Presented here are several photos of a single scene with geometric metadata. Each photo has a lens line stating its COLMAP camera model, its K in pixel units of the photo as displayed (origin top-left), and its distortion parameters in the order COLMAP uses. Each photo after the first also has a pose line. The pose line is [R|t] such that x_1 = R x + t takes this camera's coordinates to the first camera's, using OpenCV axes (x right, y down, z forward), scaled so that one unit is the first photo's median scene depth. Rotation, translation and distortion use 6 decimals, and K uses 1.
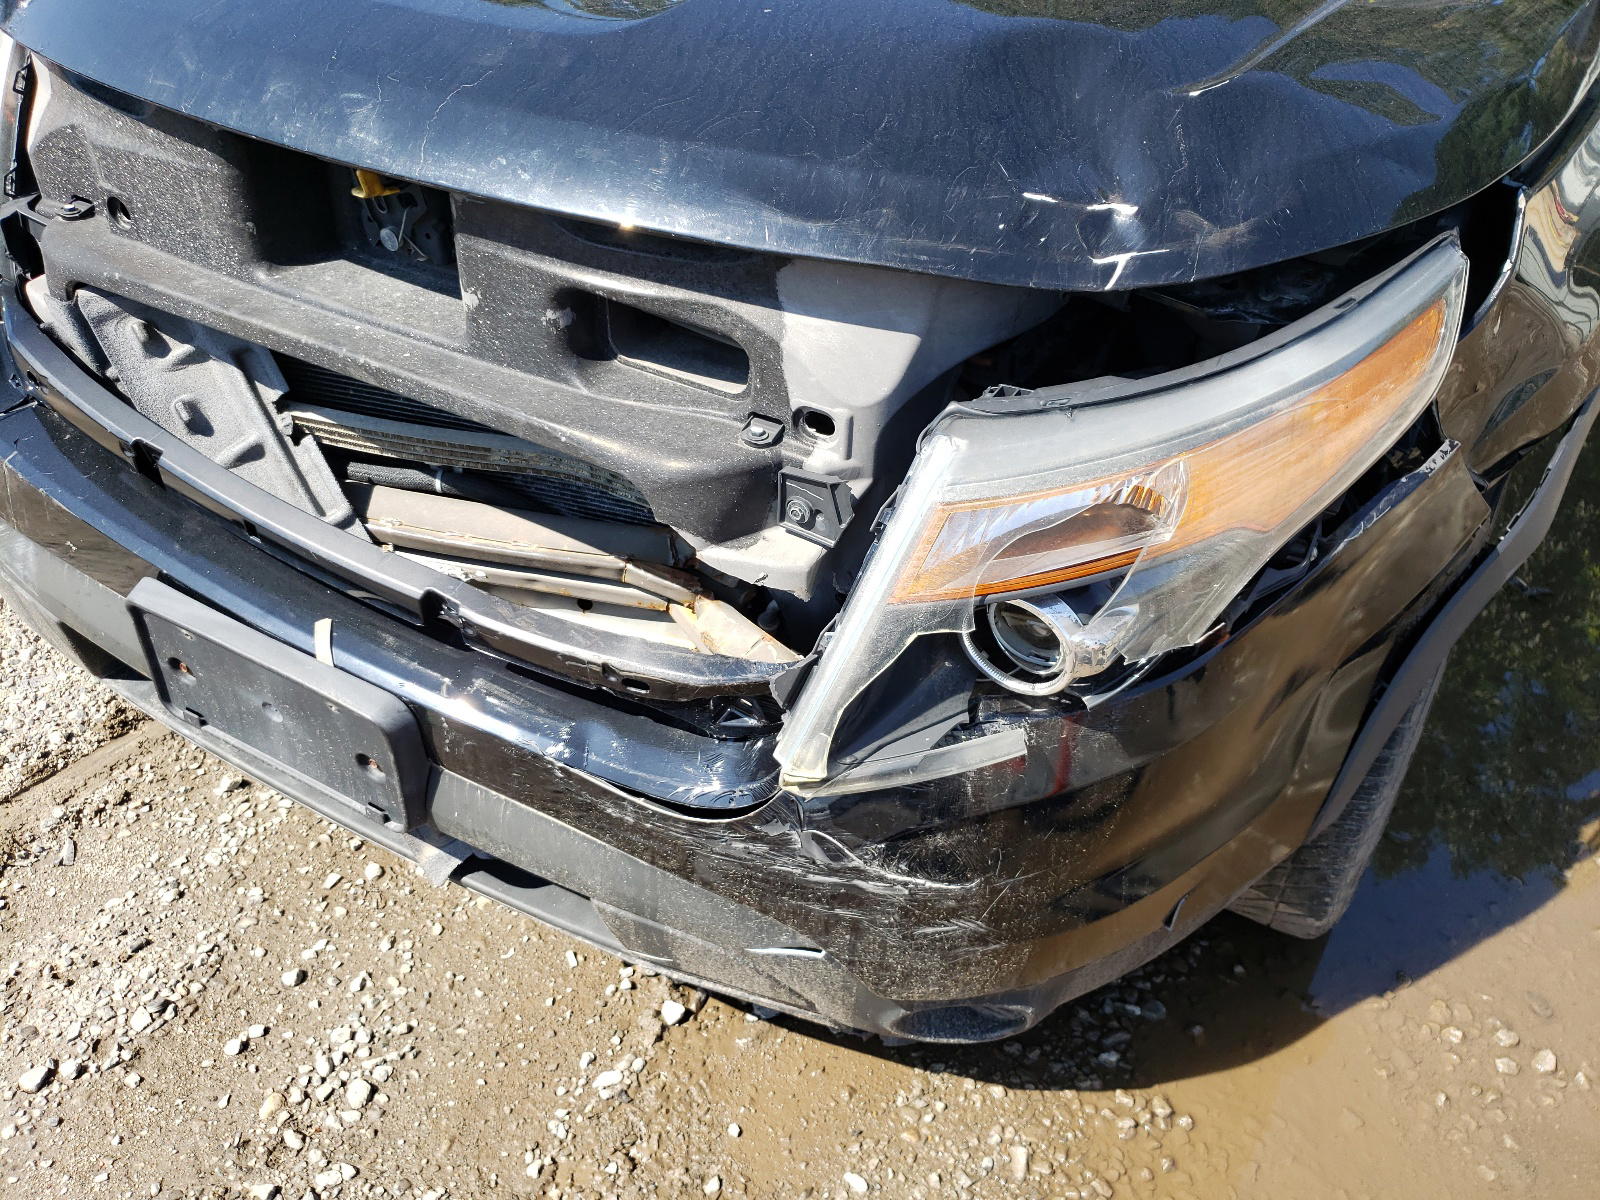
lens RADIAL K [[1304.8, 0, 849.4], [0, 1304.8, 599.8], [0, 0, 1]] dist [0.007463, 0.017977]
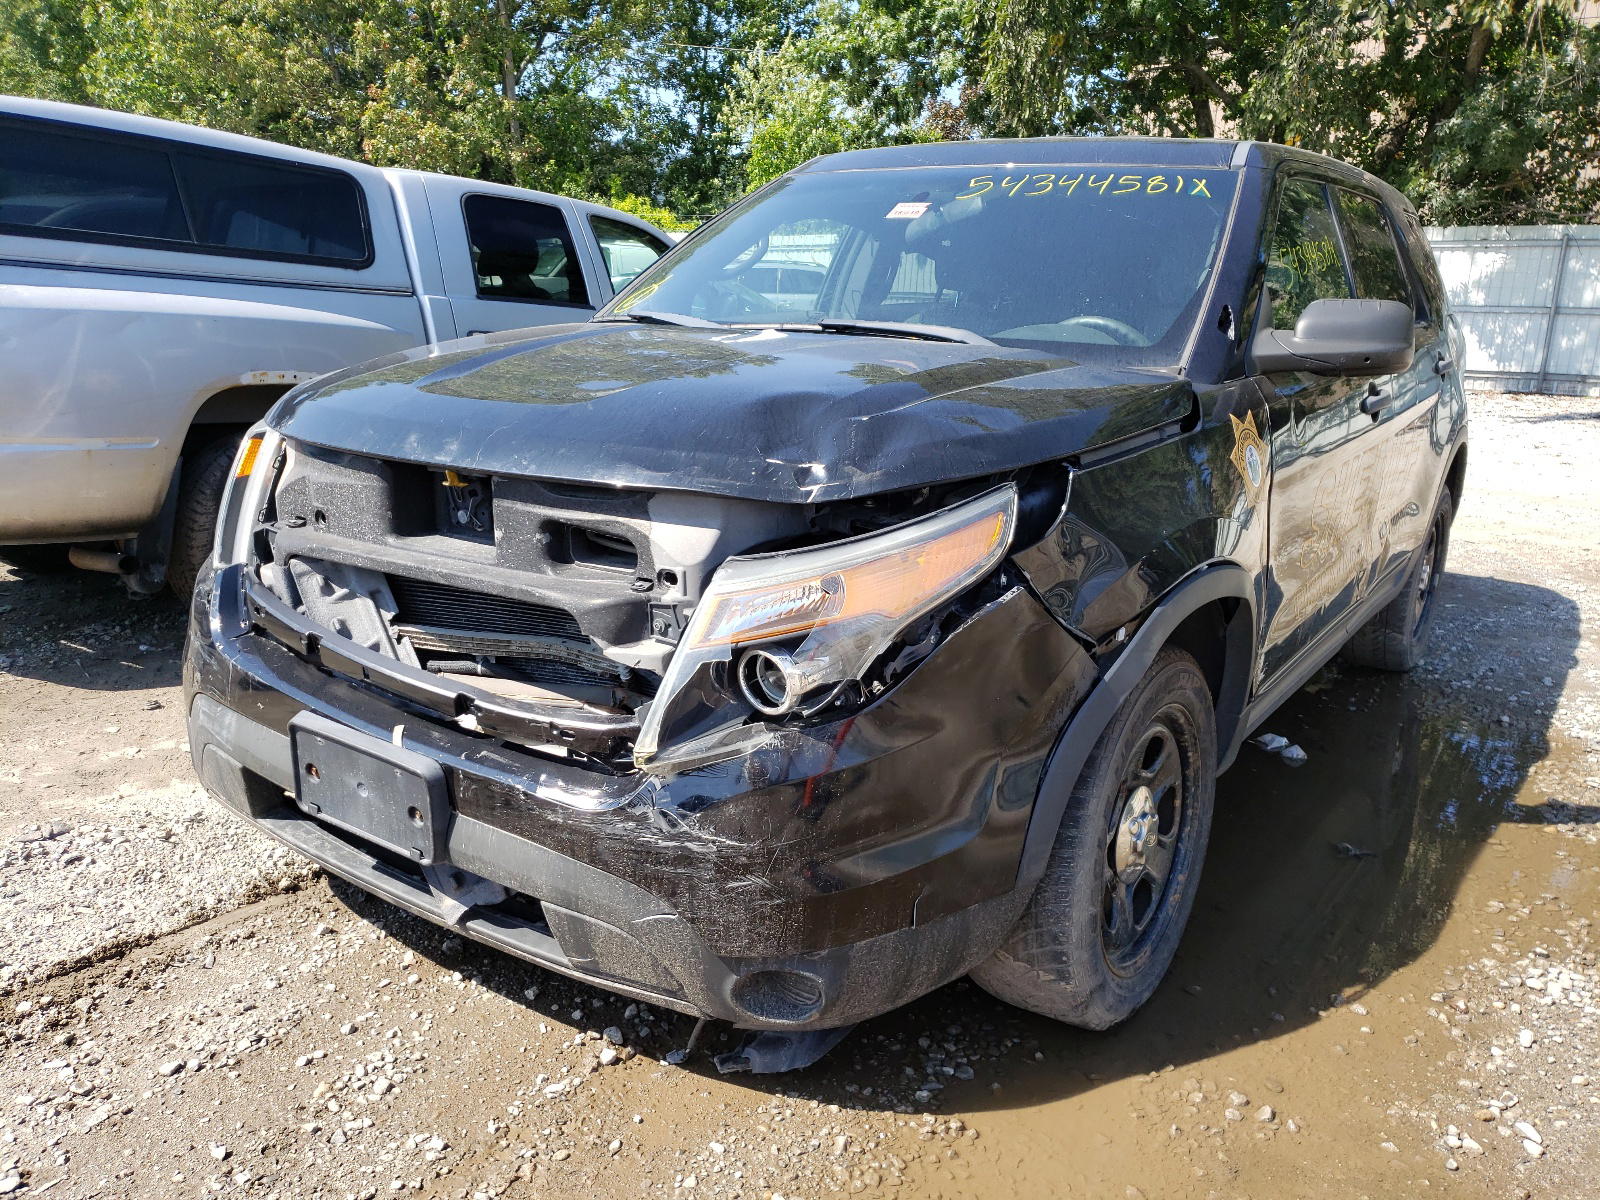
lens RADIAL K [[1304.8, 0, 849.4], [0, 1304.8, 599.8], [0, 0, 1]] dist [0.007463, 0.017977]
pose [[0.996447, -0.024275, -0.080646, 0.274708], [-0.006694, 0.931701, -0.363164, 0.409559], [0.083954, 0.362414, 0.928228, -0.500946]]
